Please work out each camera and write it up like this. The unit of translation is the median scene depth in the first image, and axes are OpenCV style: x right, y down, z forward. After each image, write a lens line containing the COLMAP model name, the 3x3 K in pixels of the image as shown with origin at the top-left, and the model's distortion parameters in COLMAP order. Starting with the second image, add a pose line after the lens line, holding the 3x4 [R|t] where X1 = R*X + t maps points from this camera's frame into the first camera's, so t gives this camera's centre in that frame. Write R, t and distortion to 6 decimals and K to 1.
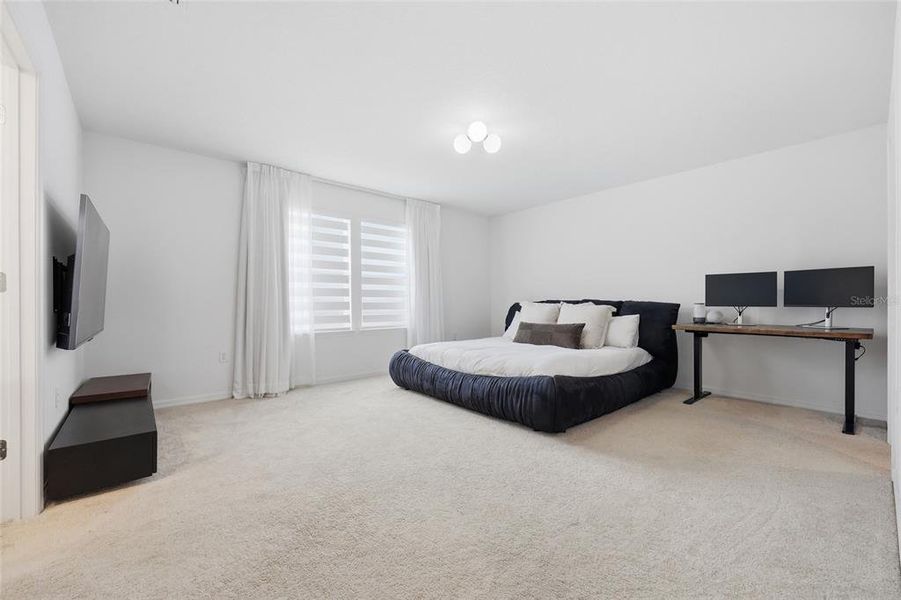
lens RADIAL K [[367.2, 0, 444.1], [0, 367.2, 301.6], [0, 0, 1]] dist [-0.003646, 0.000613]
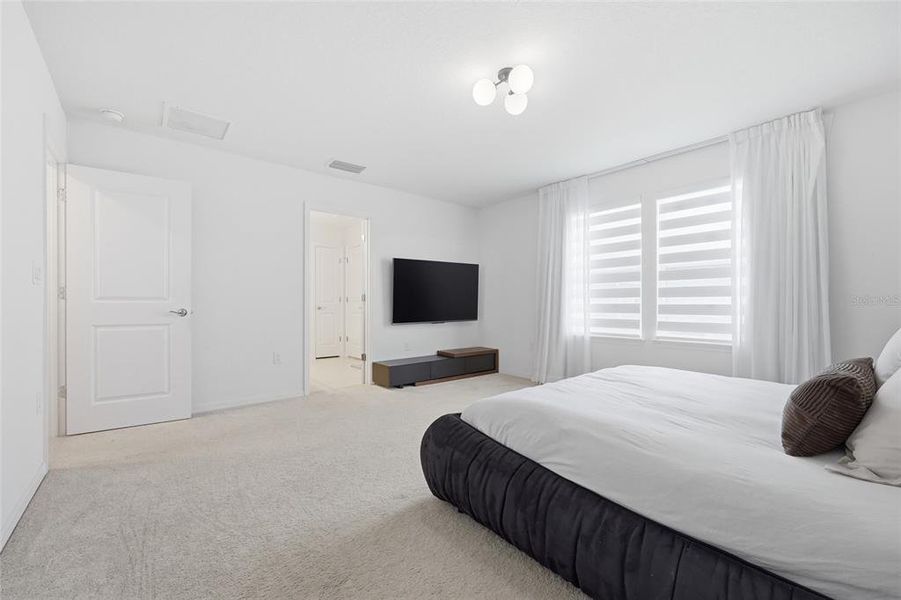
lens RADIAL K [[367.2, 0, 444.1], [0, 367.2, 304.0], [0, 0, 1]] dist [-0.003646, 0.000613]
pose [[-0.007820, 0.003959, -0.999962, 0.561367], [0.012081, 0.999920, 0.003865, -0.007572], [0.999896, -0.012051, -0.007867, 0.568136]]
